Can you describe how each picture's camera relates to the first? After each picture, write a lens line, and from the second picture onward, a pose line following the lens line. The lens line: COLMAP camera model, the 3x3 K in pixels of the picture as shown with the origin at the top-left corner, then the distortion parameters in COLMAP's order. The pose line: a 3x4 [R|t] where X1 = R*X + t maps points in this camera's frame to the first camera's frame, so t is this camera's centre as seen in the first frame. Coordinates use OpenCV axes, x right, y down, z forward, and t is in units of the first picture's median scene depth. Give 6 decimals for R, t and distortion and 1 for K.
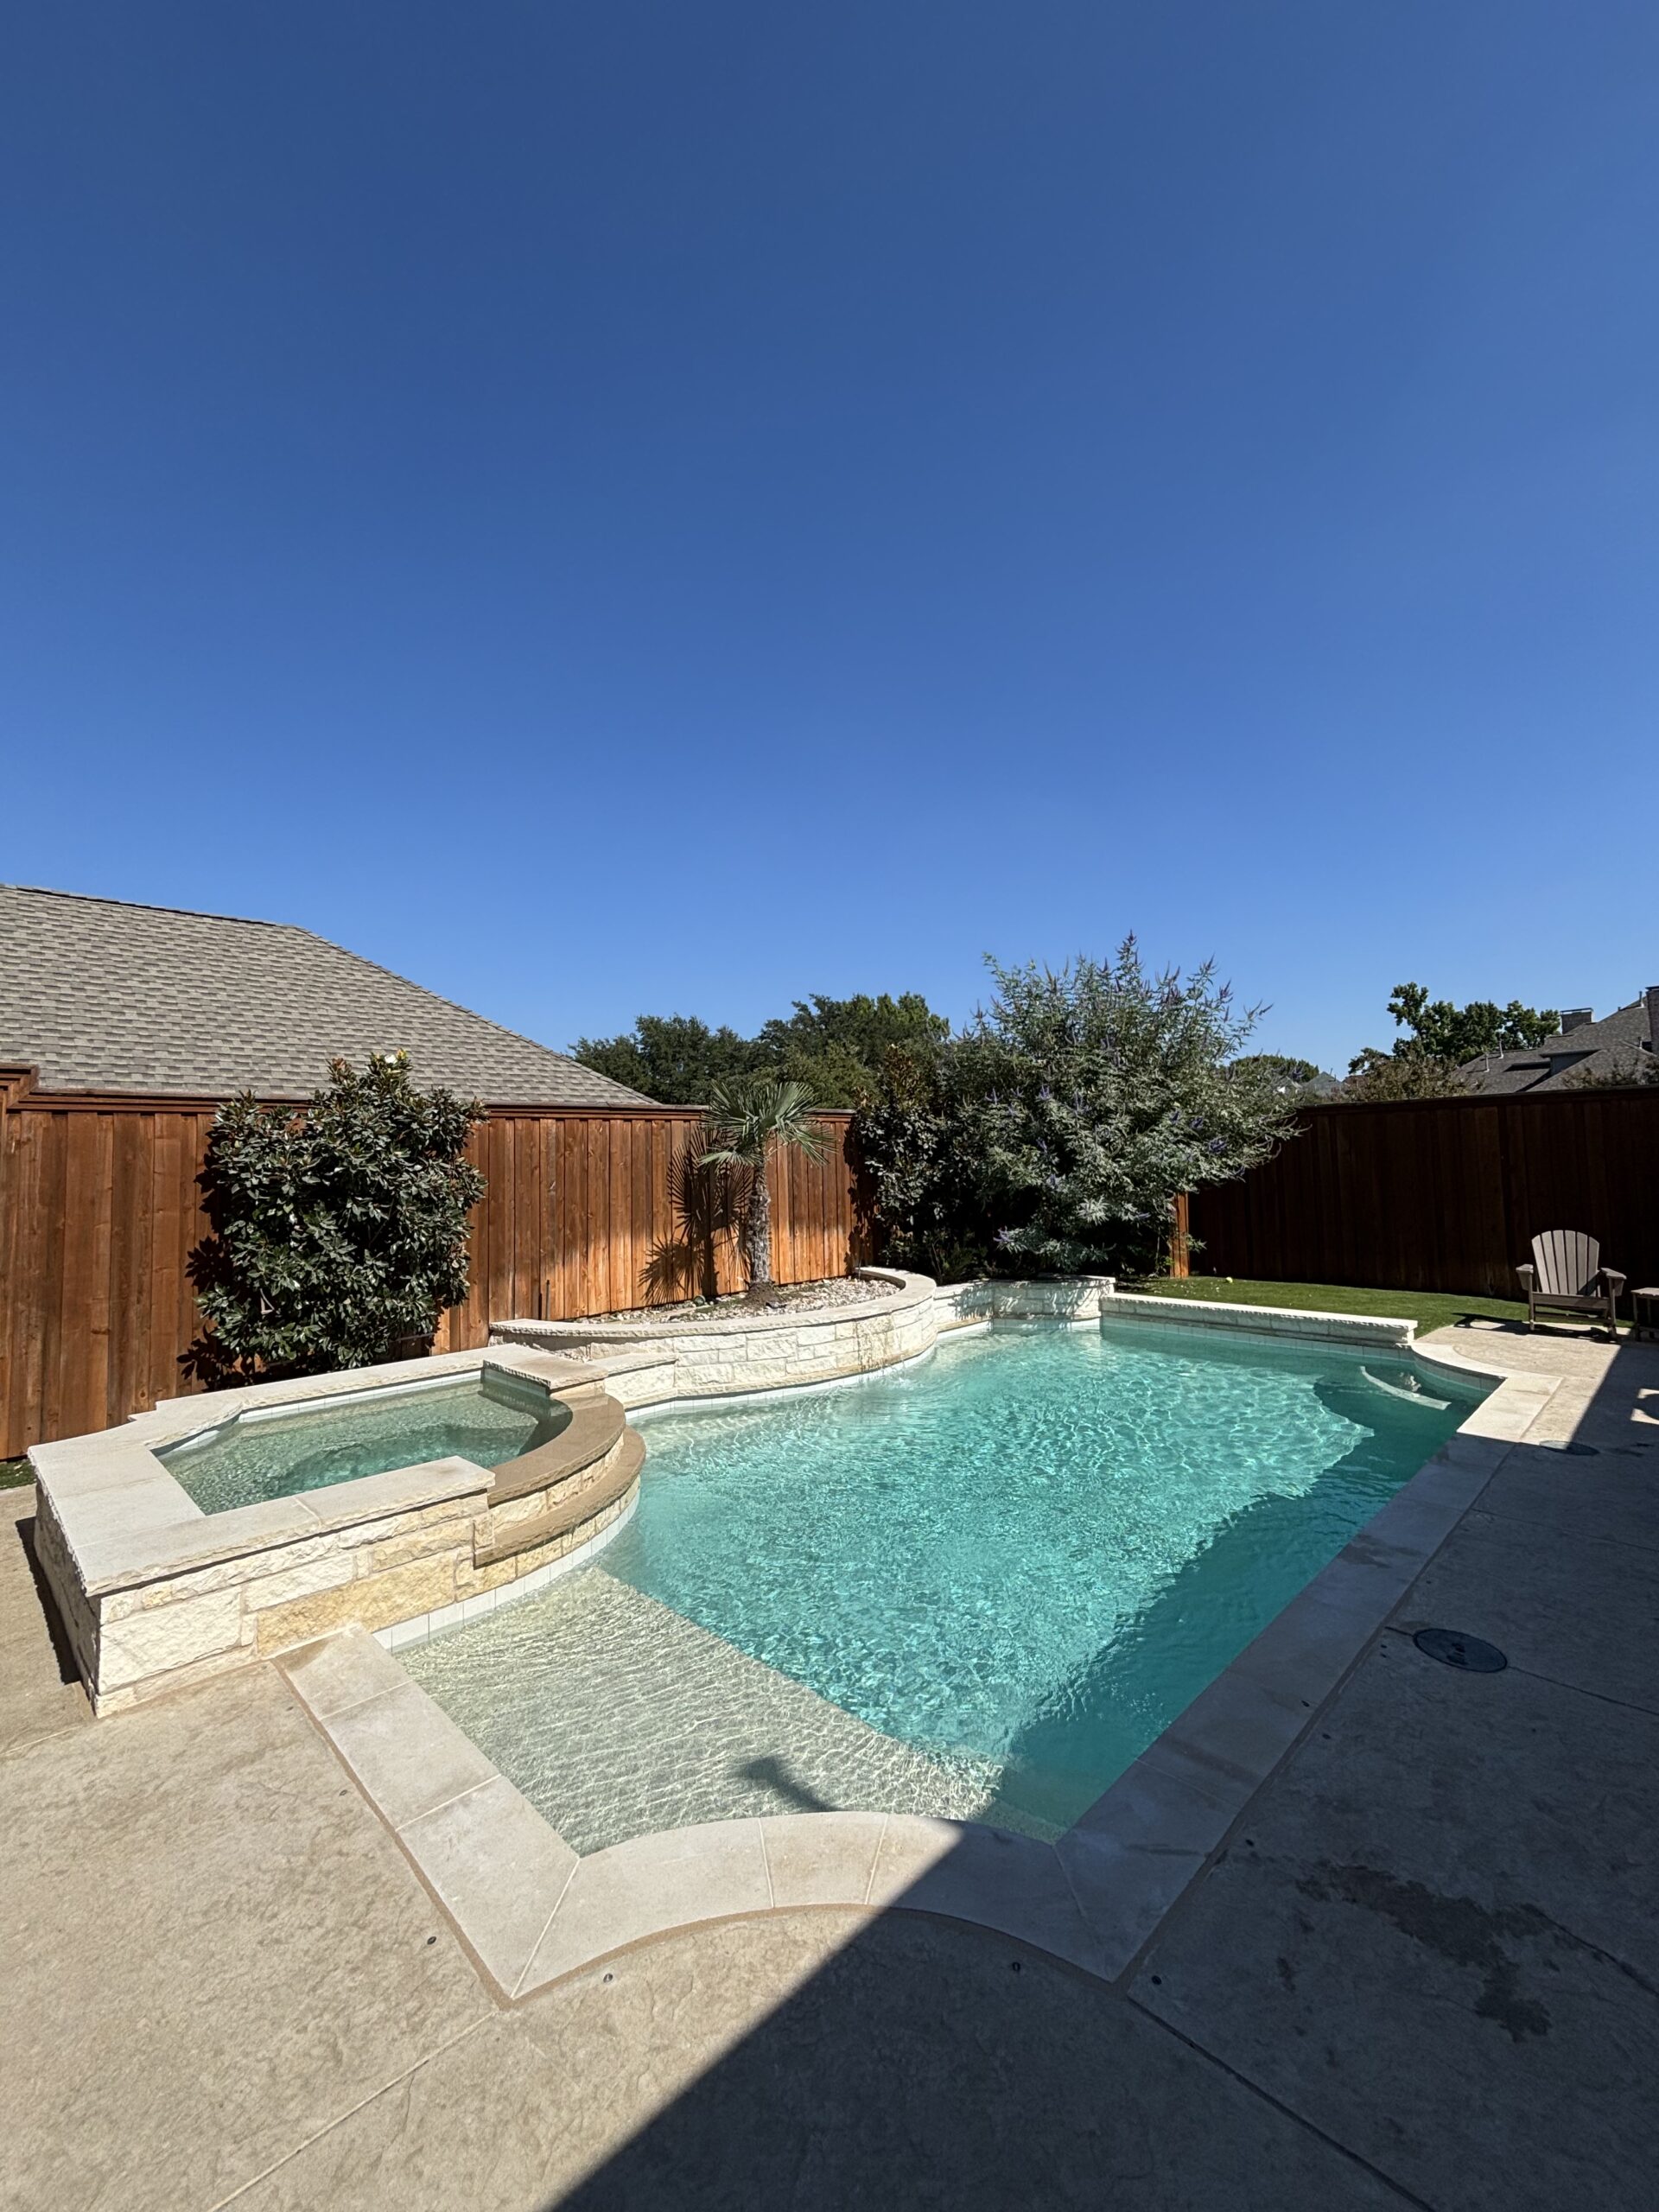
lens RADIAL K [[903.3, 0, 833.1], [0, 903.3, 1100.5], [0, 0, 1]] dist [0.000305, -0.000516]
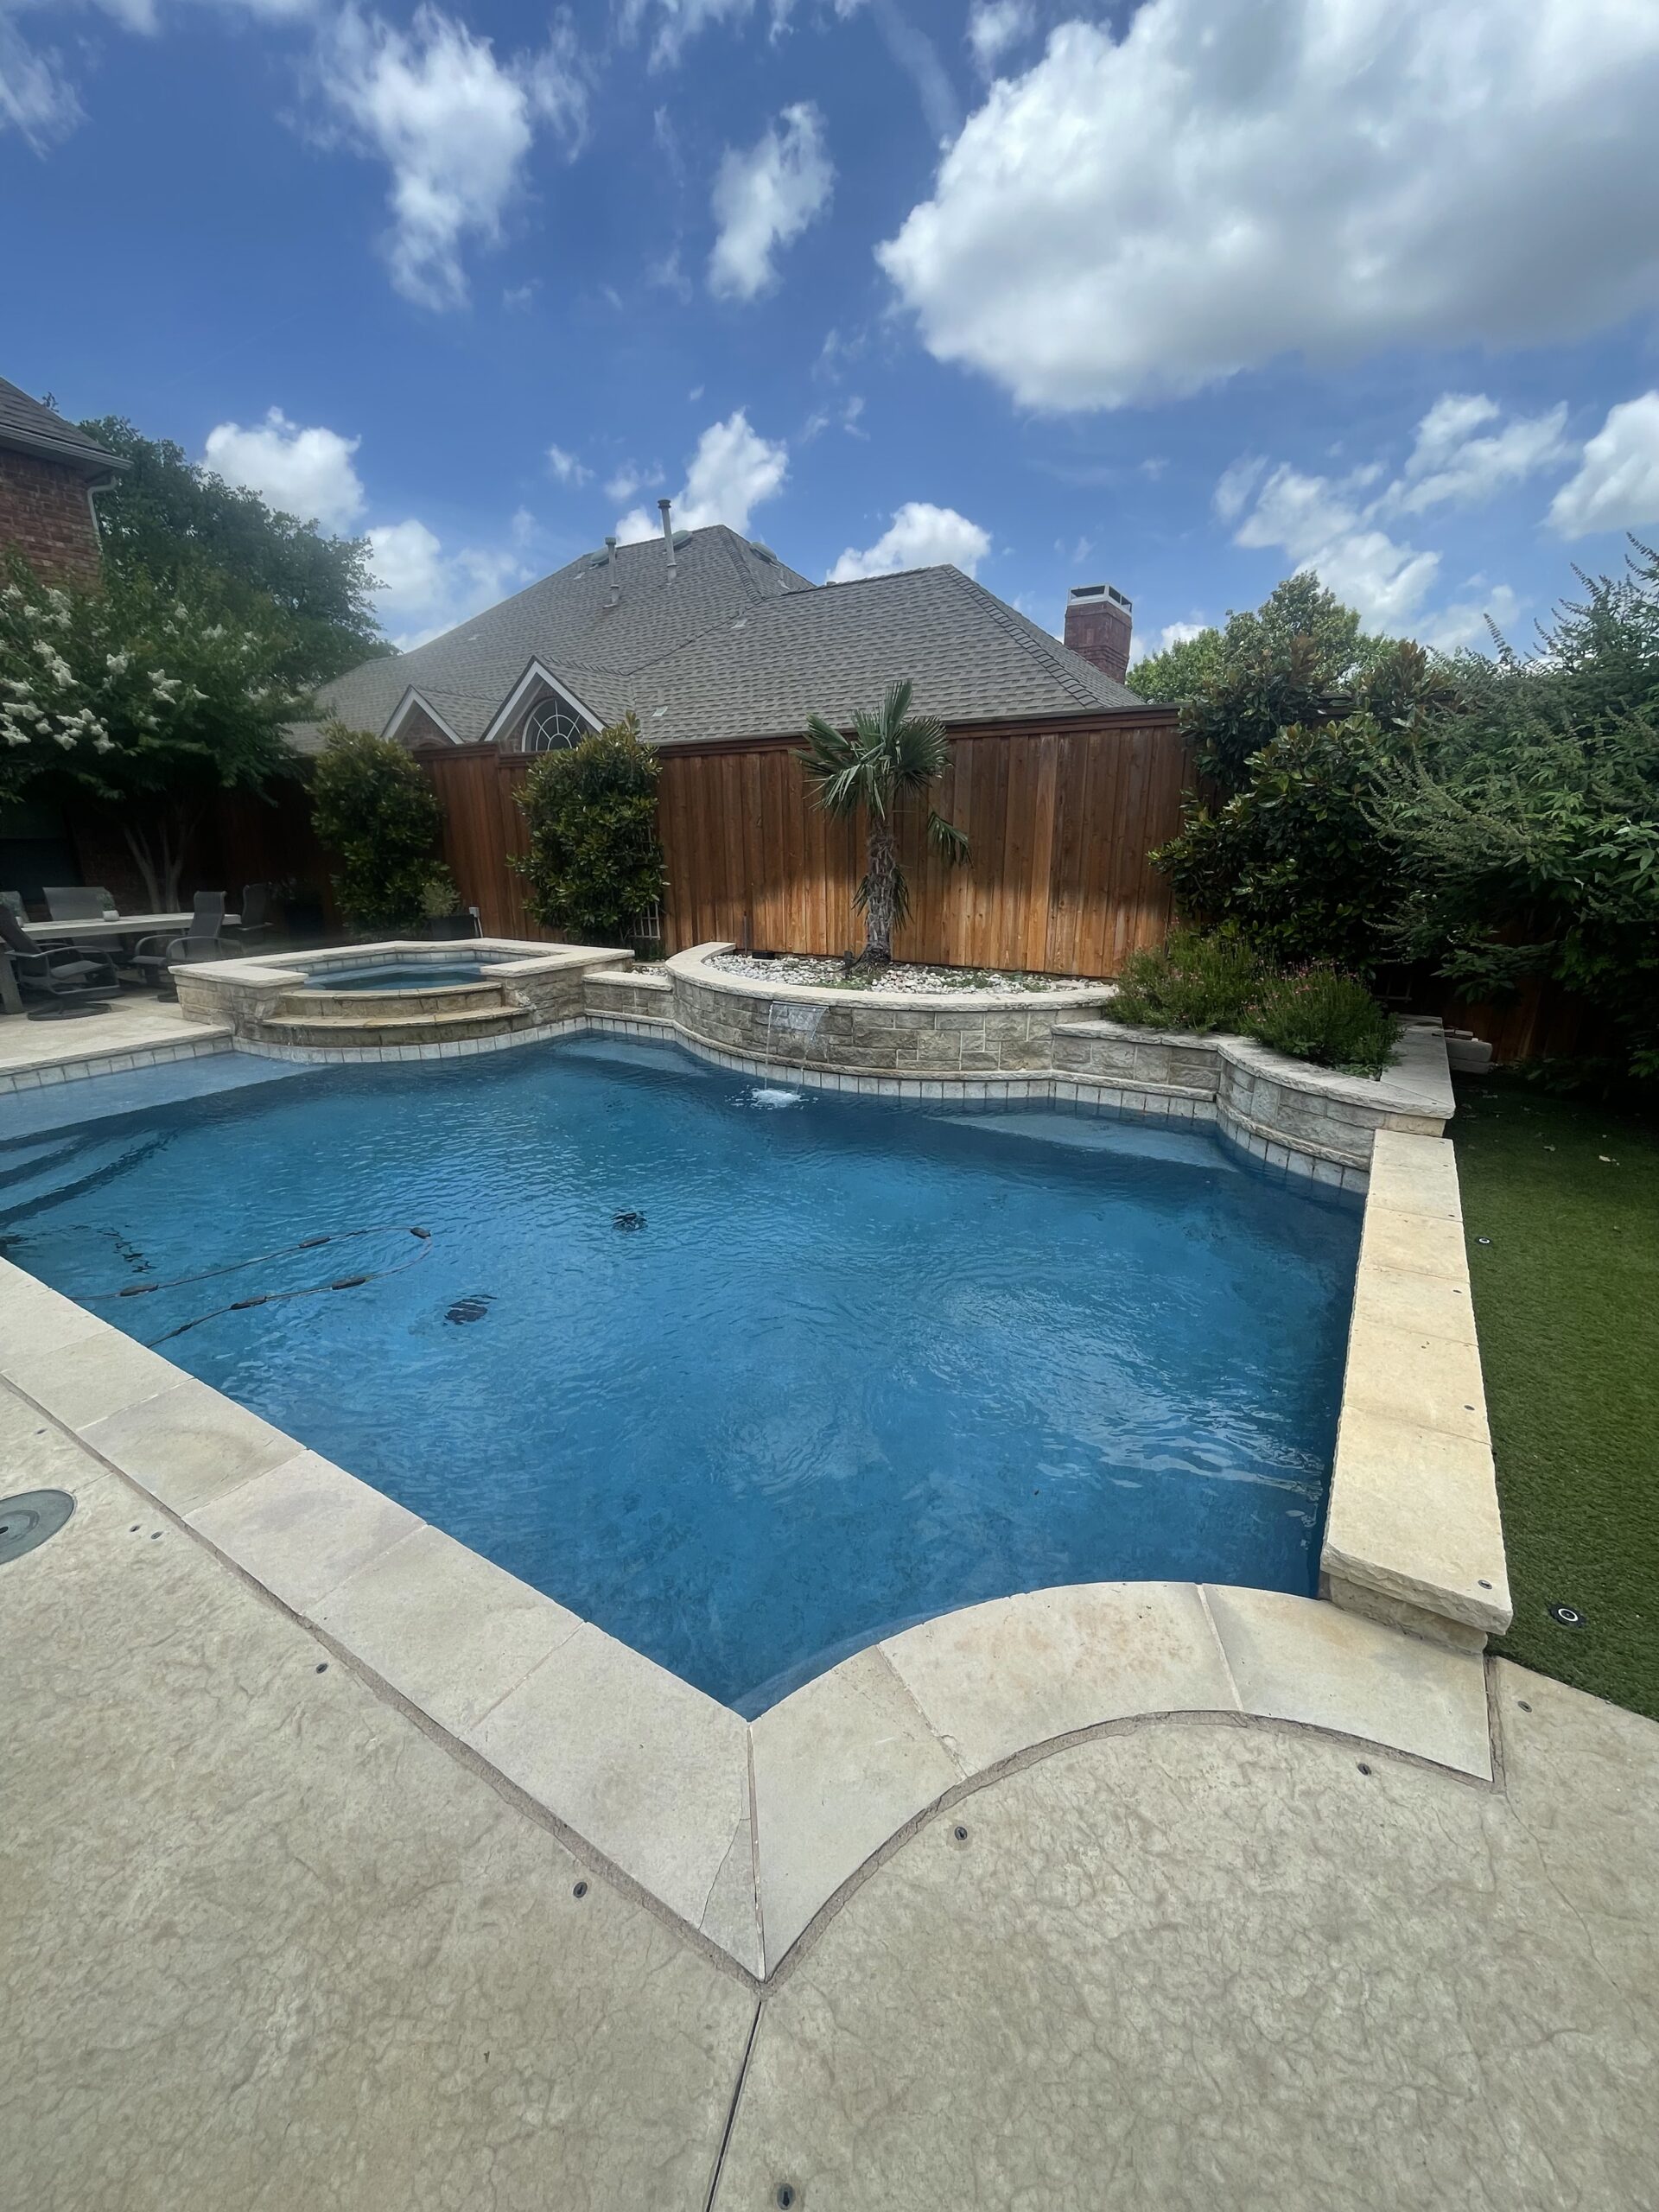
lens RADIAL K [[897.0, 0, 828.0], [0, 897.0, 1114.7], [0, 0, 1]] dist [-0.004525, 0.000894]
pose [[0.226323, 0.316559, -0.921178, 0.726593], [0.064142, 0.938821, 0.338381, 0.062397], [0.971938, -0.135670, 0.192172, 0.787270]]
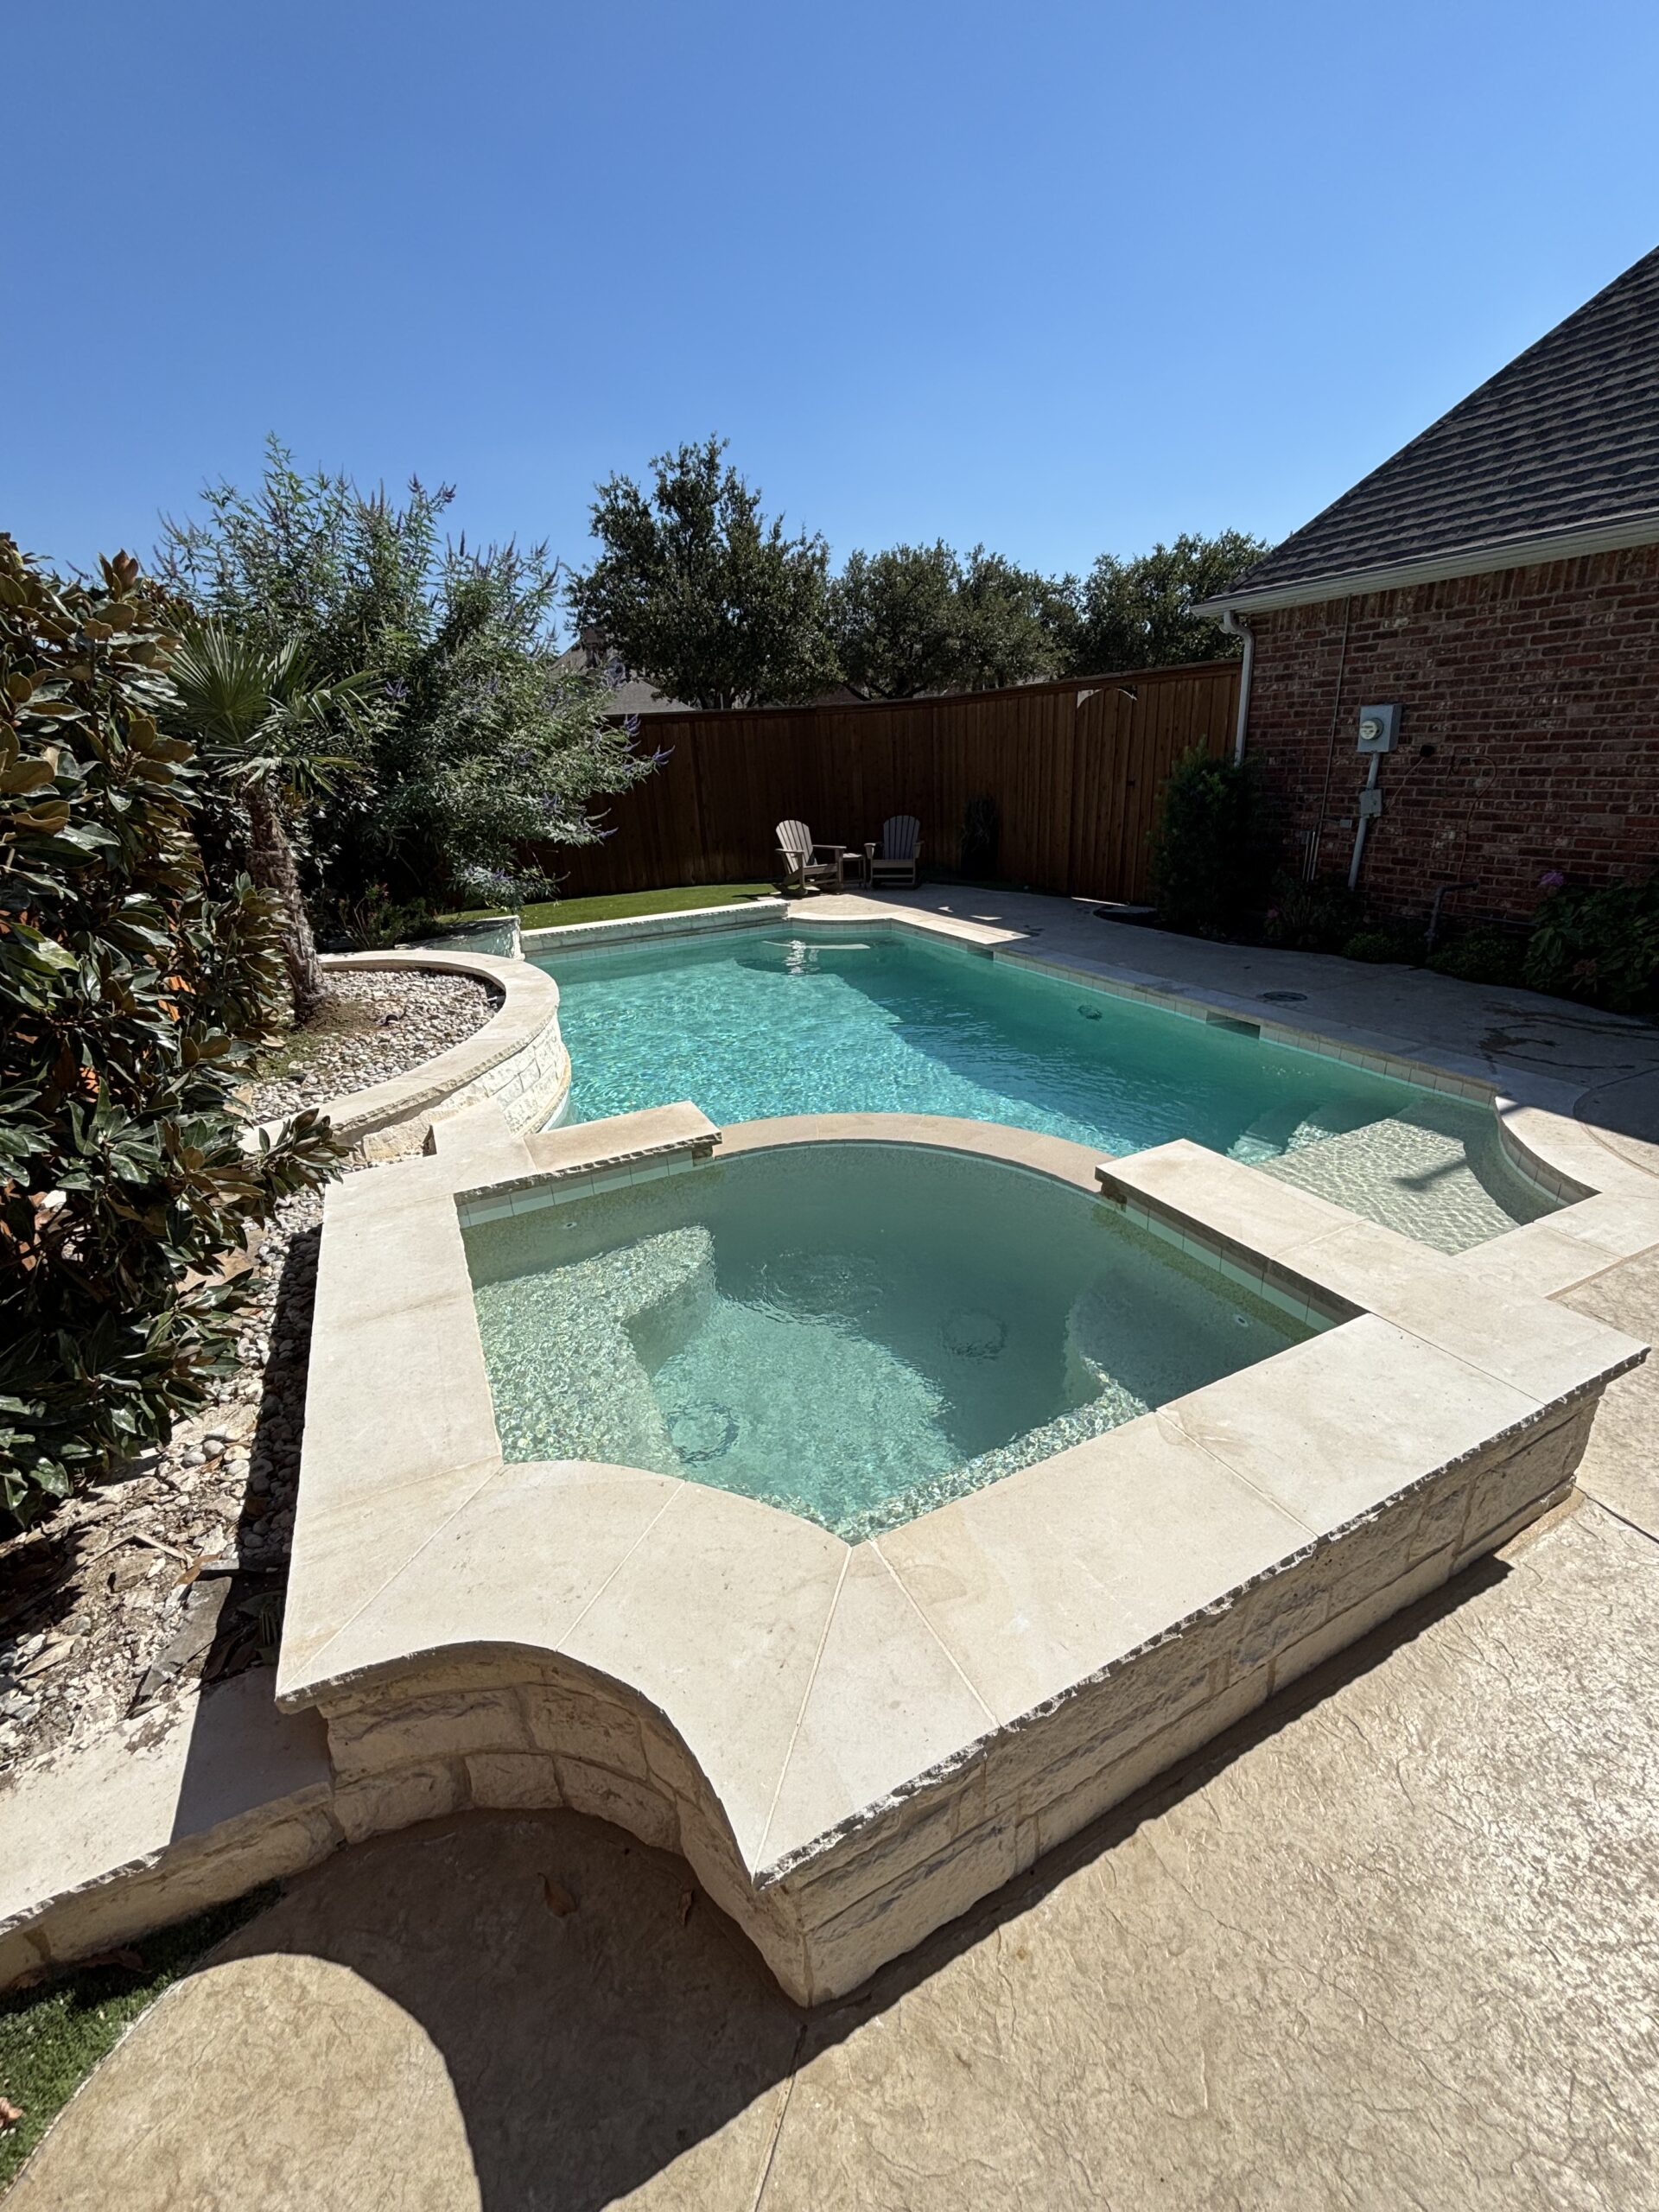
lens RADIAL K [[903.3, 0, 830.1], [0, 903.3, 1108.7], [0, 0, 1]] dist [0.000305, -0.000516]
pose [[0.324434, -0.346856, 0.880019, -0.541578], [-0.014865, 0.928358, 0.371389, 0.040731], [-0.945791, -0.133573, 0.296035, 0.485784]]
